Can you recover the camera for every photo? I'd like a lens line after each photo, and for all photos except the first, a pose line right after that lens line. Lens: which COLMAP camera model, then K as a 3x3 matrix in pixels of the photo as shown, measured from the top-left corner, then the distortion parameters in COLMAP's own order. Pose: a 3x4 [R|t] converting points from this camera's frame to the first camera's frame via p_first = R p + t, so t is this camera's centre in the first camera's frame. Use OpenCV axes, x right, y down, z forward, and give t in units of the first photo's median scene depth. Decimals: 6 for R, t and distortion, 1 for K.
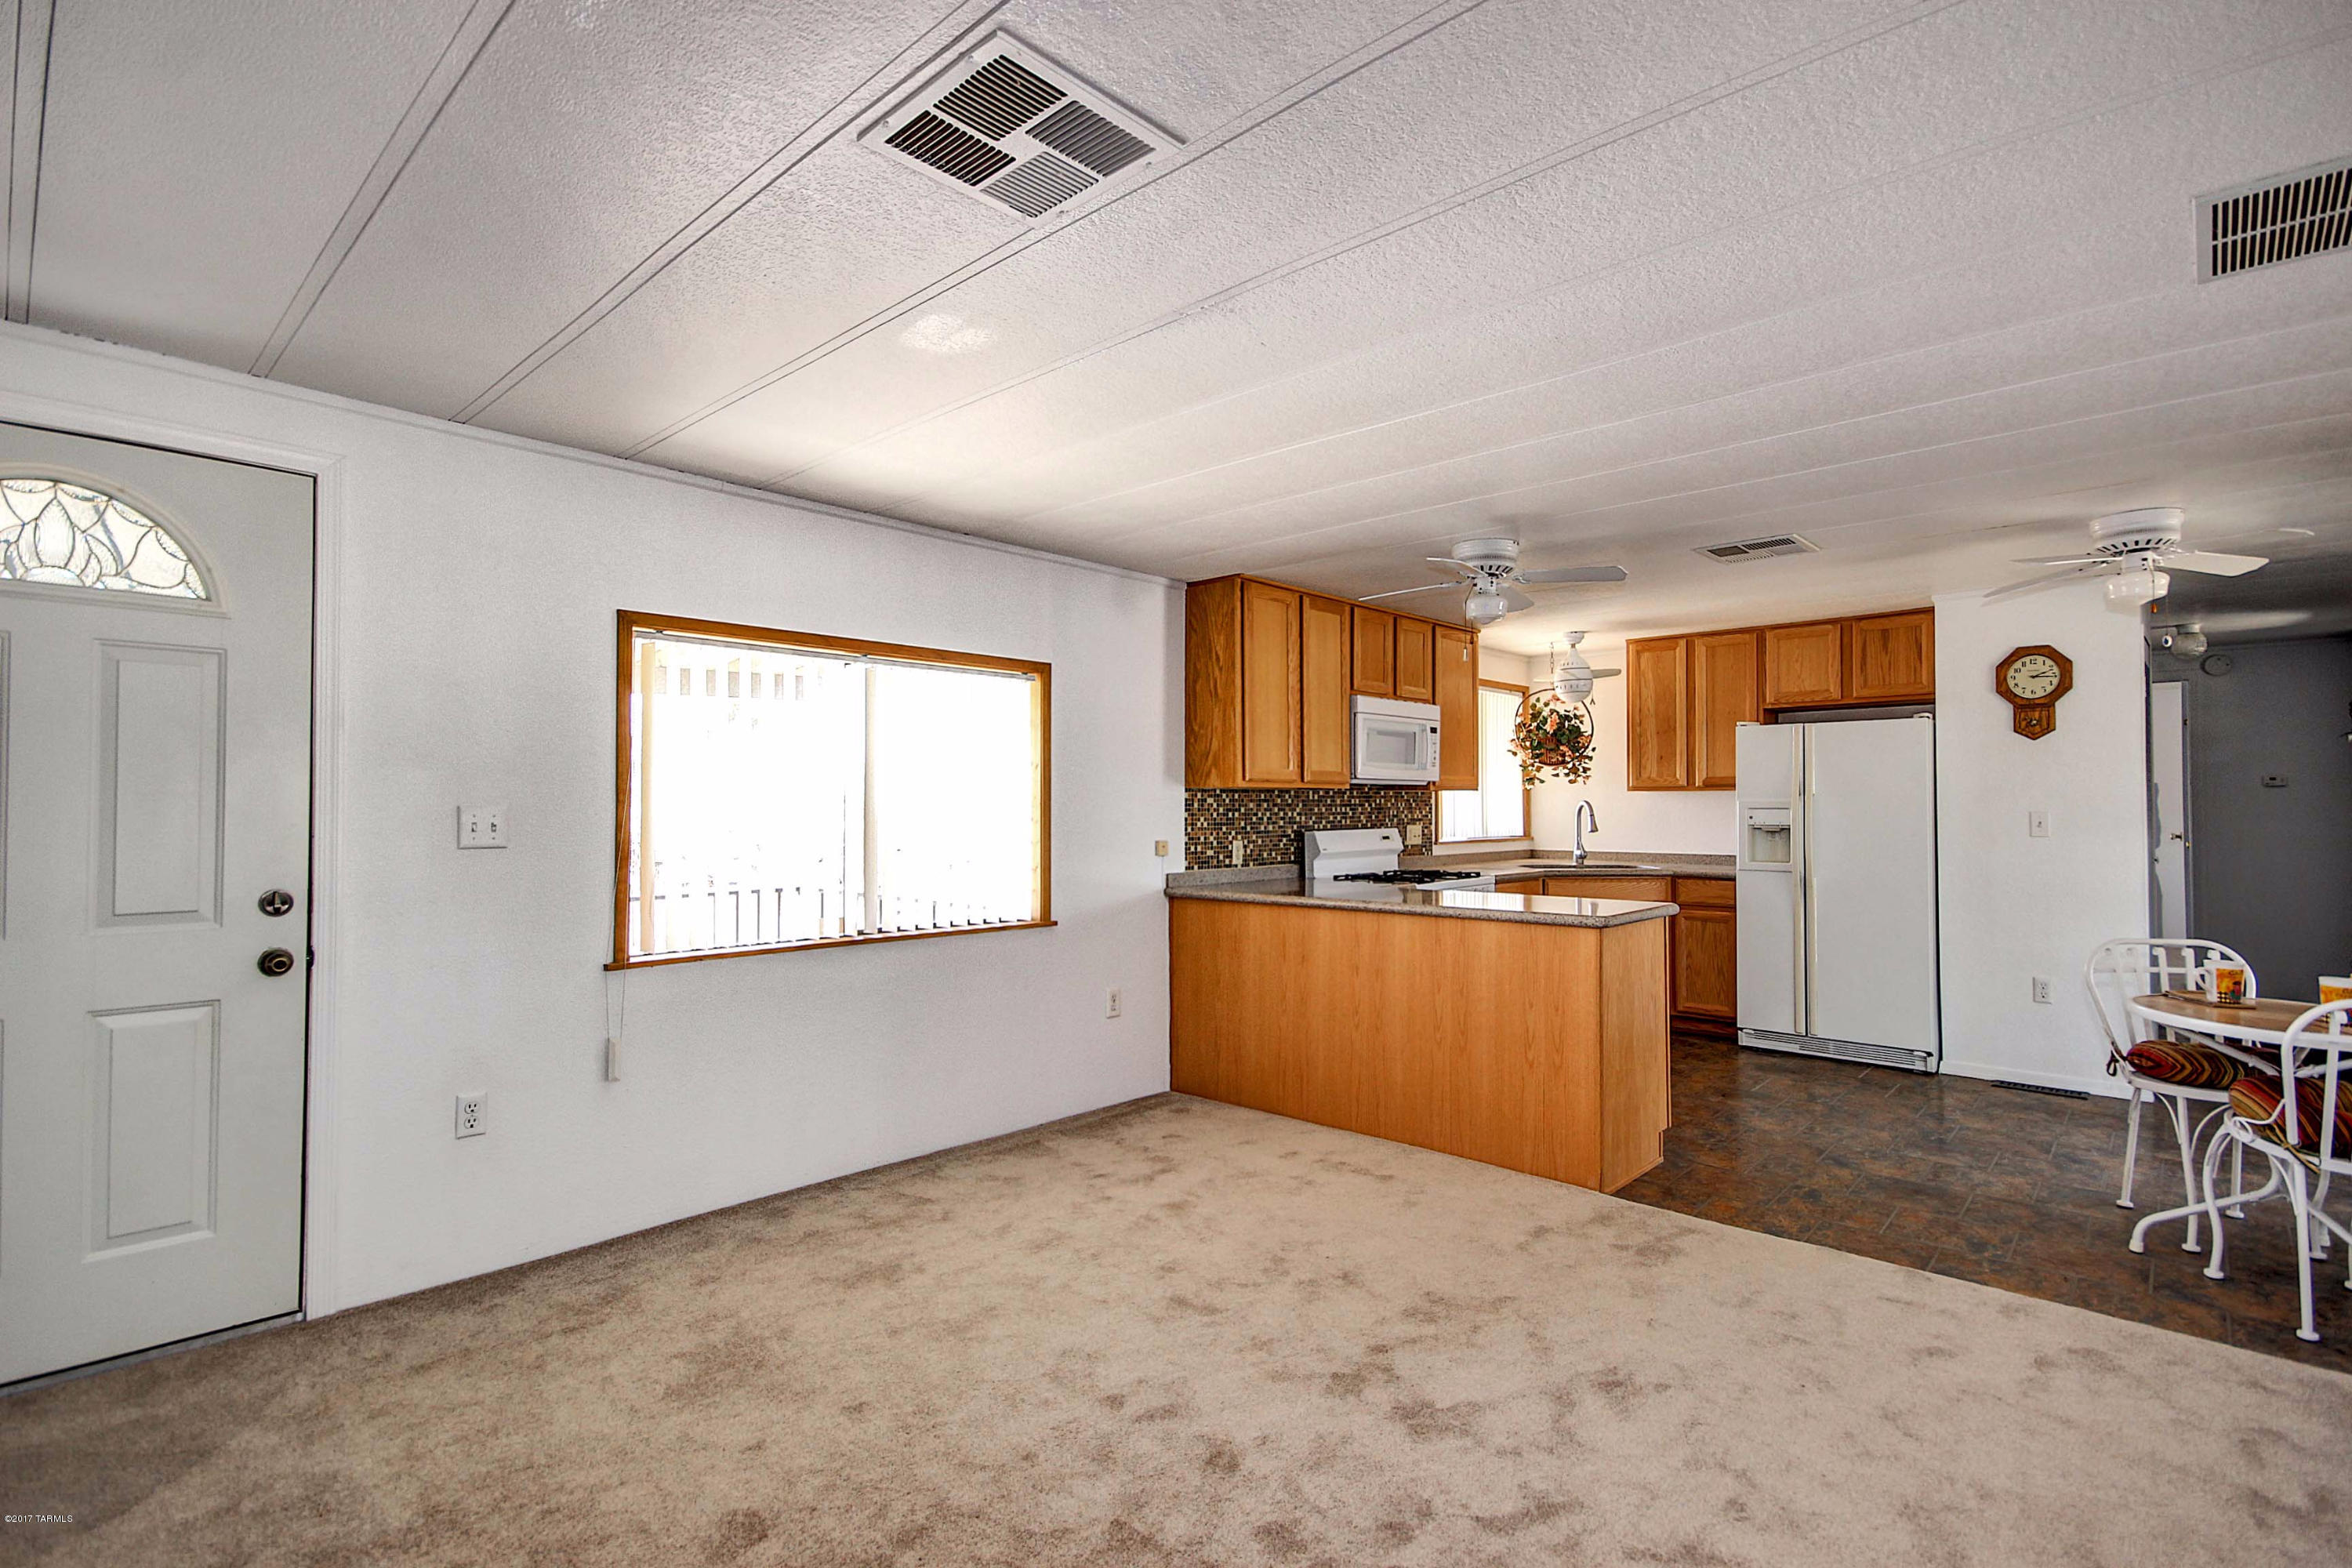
lens RADIAL K [[1112.8, 0, 1184.2], [0, 1112.8, 788.5], [0, 0, 1]] dist [0.008353, -0.000092]
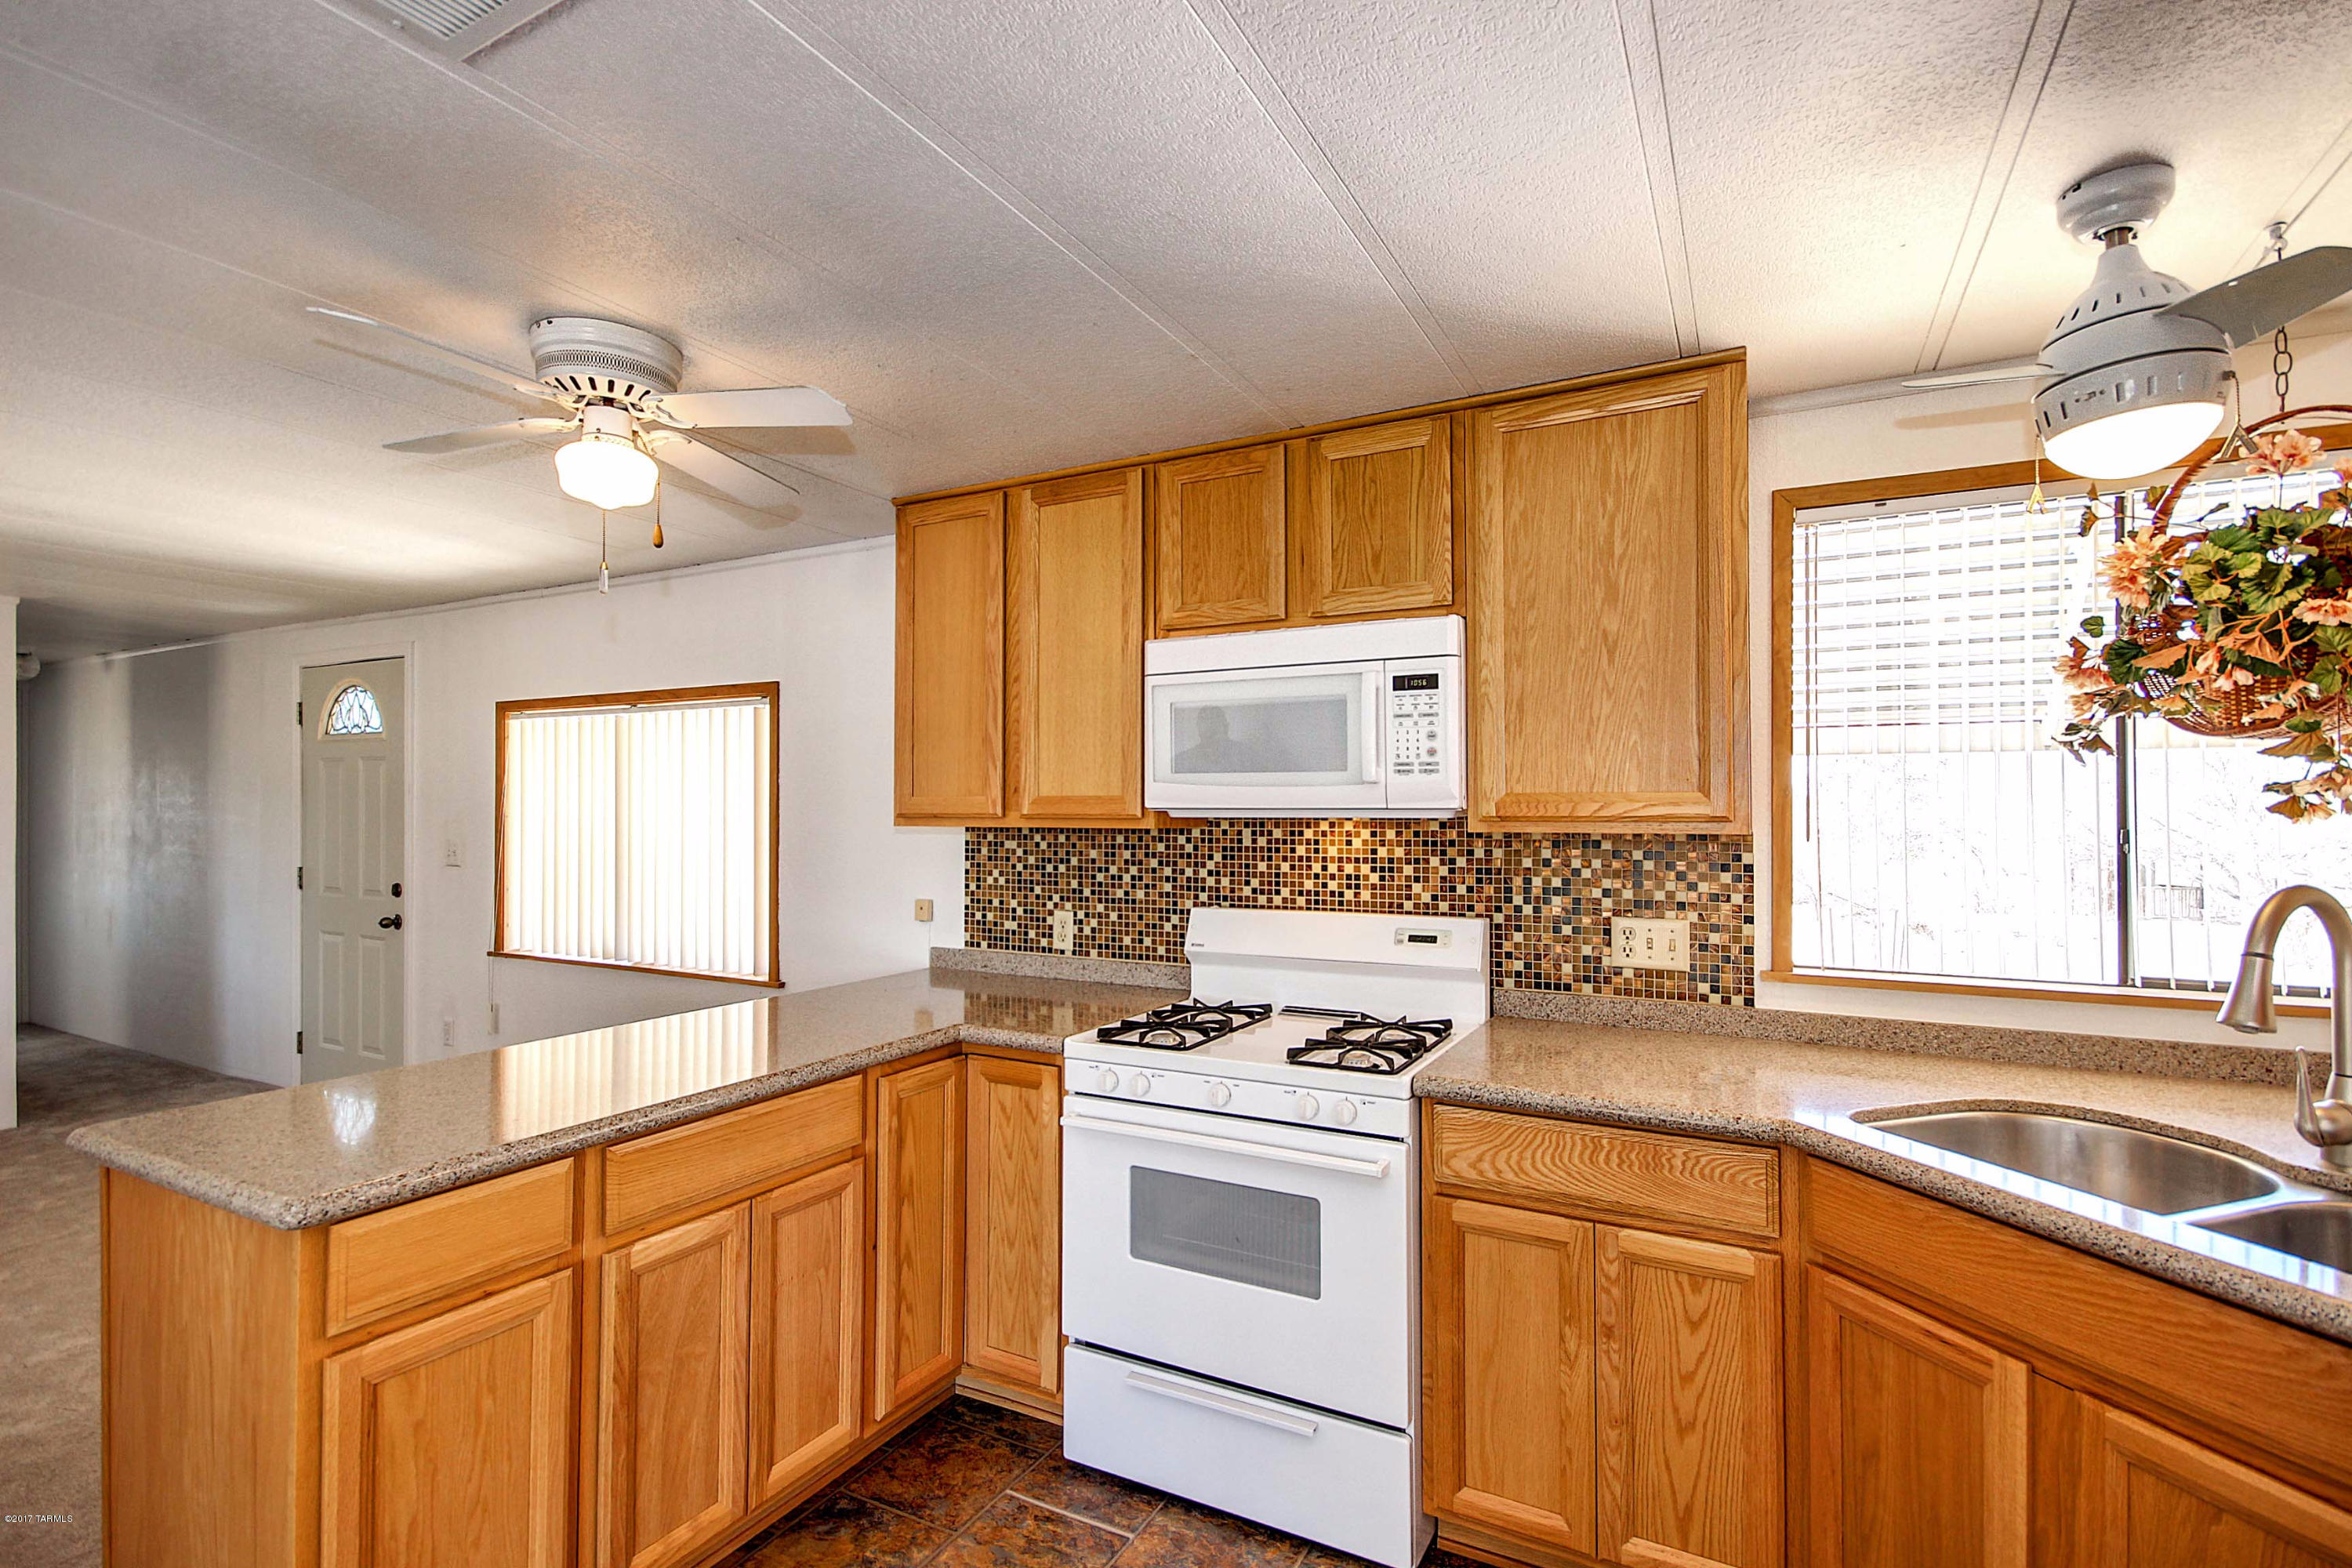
lens RADIAL K [[1112.8, 0, 1199.8], [0, 1112.8, 784.1], [0, 0, 1]] dist [0.008353, -0.000092]
pose [[0.247148, -0.019807, -0.968775, 0.588465], [0.015188, 0.999747, -0.016566, -0.010328], [0.968859, -0.010619, 0.247387, 0.820682]]
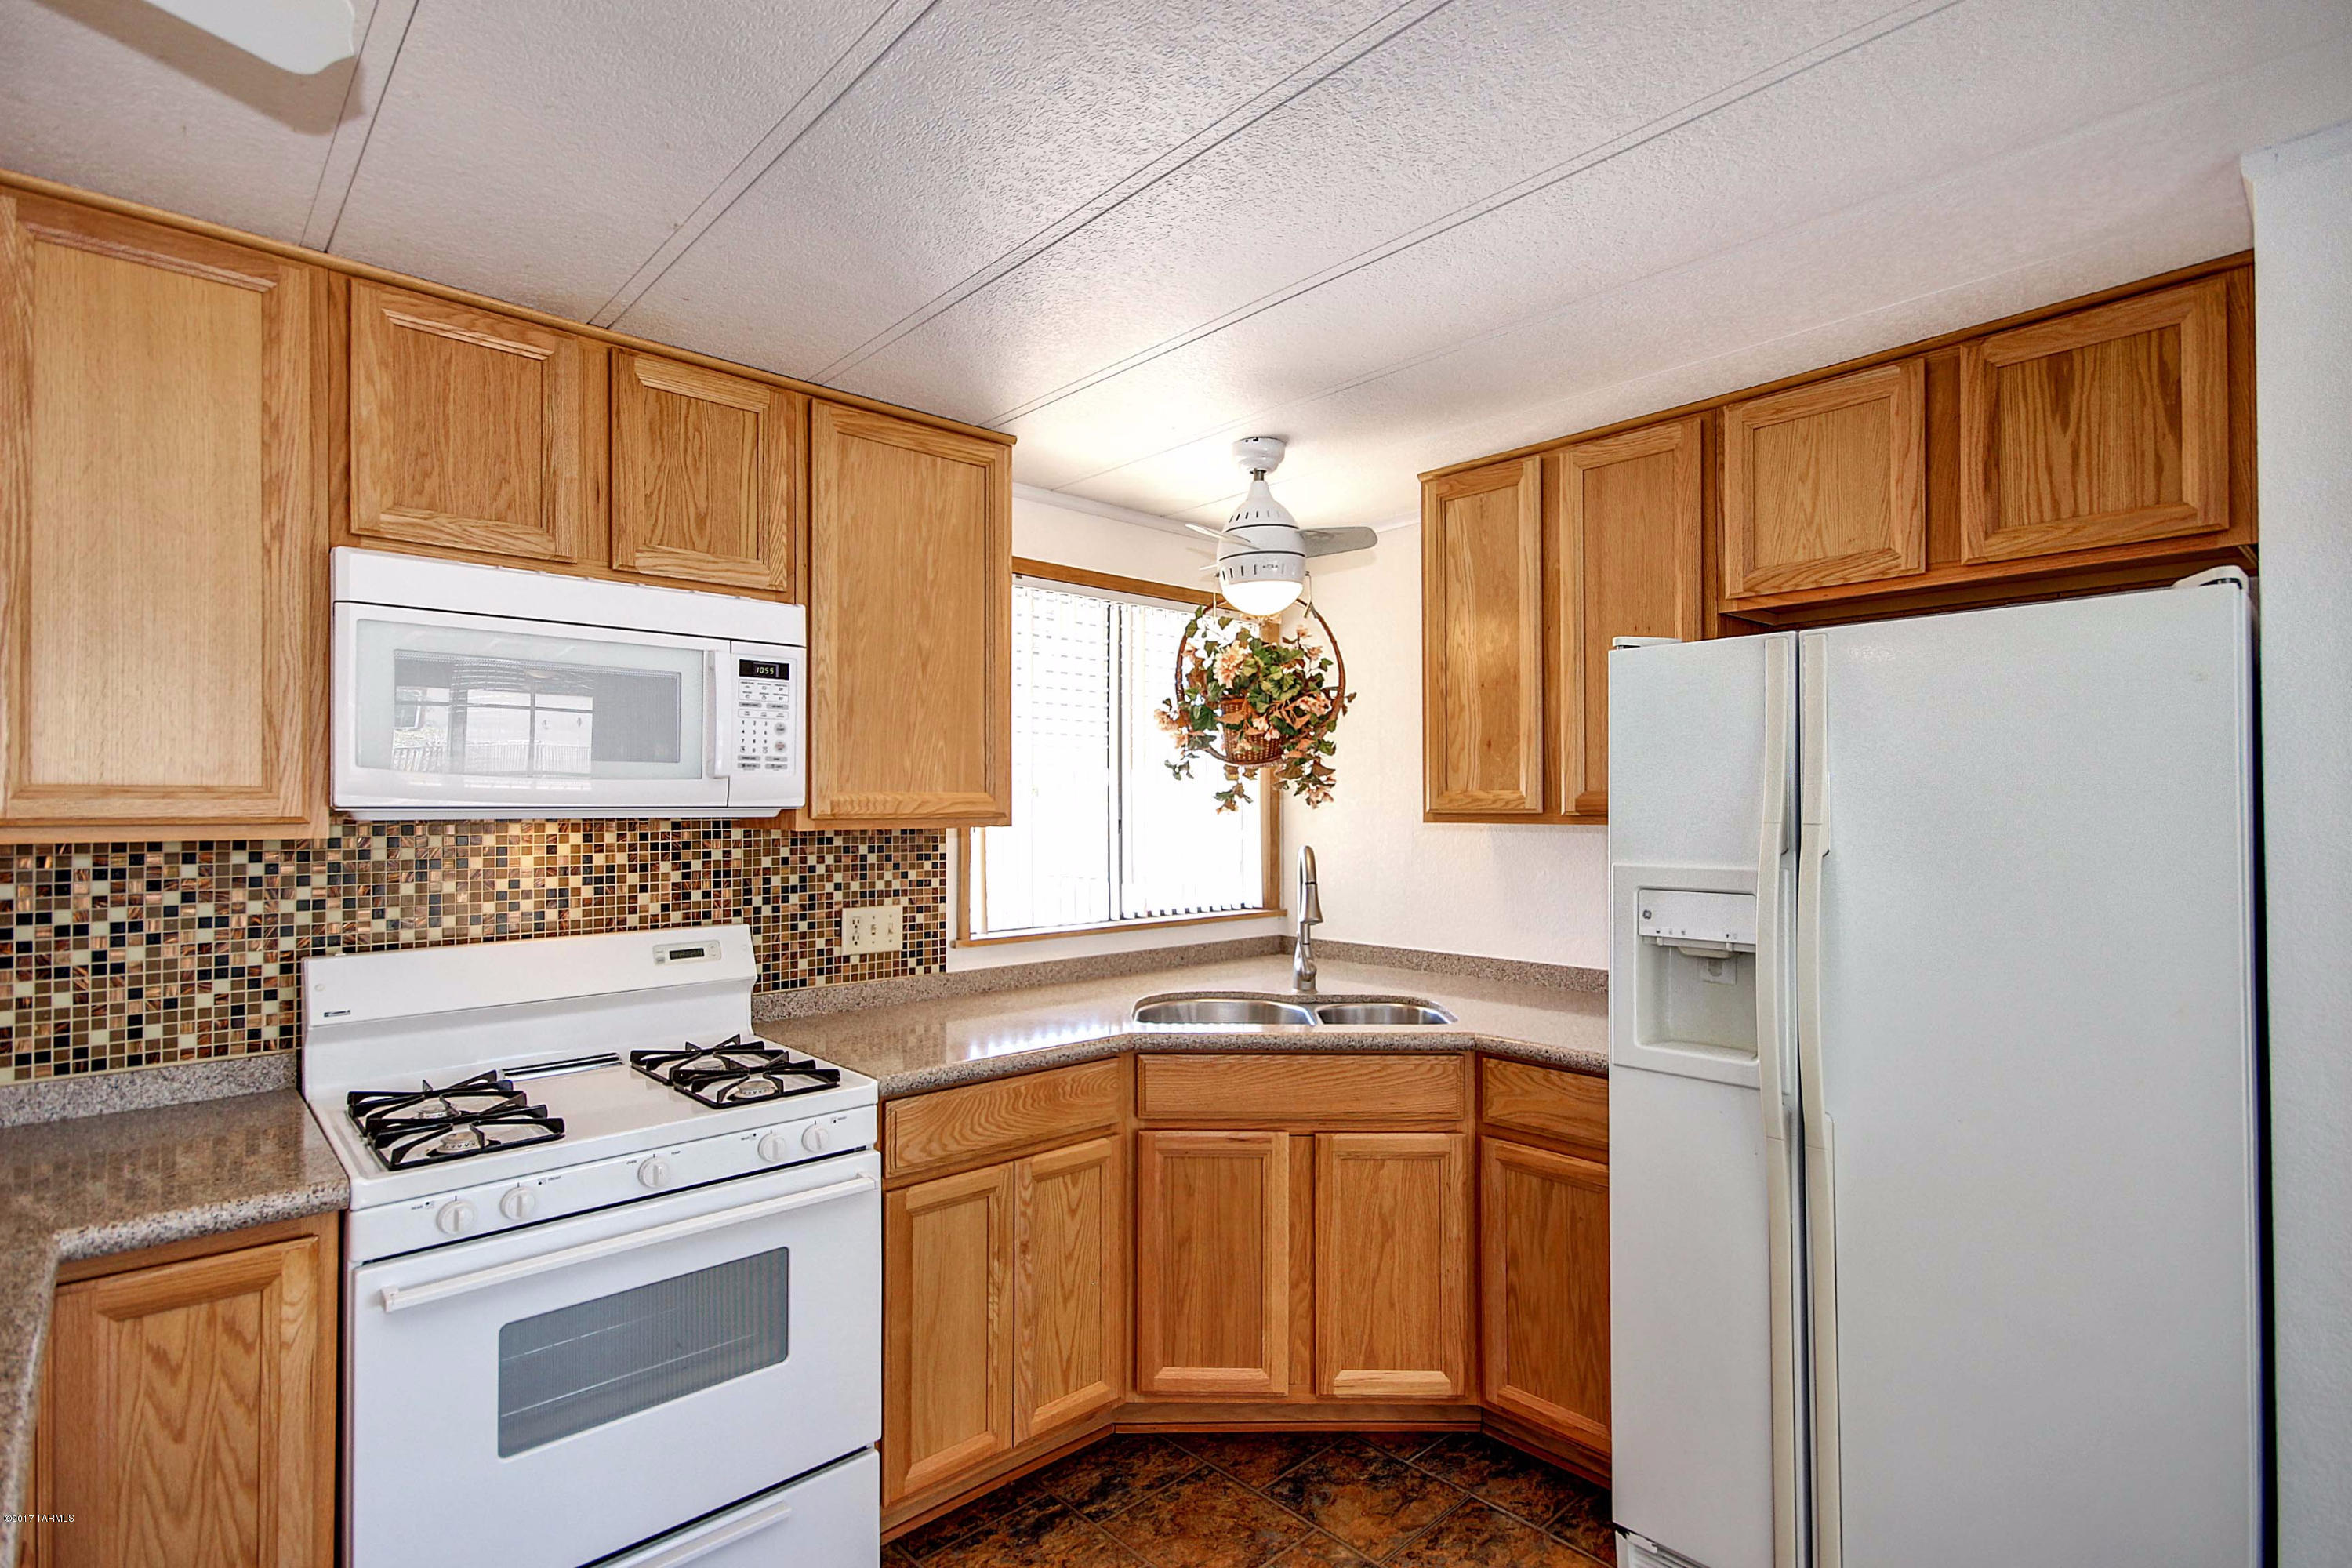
lens RADIAL K [[1112.8, 0, 1184.4], [0, 1112.8, 788.2], [0, 0, 1]] dist [0.008353, -0.000092]
pose [[0.996672, -0.002585, -0.081474, 0.390176], [0.002462, 0.999996, -0.001616, -0.012120], [0.081478, 0.001410, 0.996674, 0.639613]]
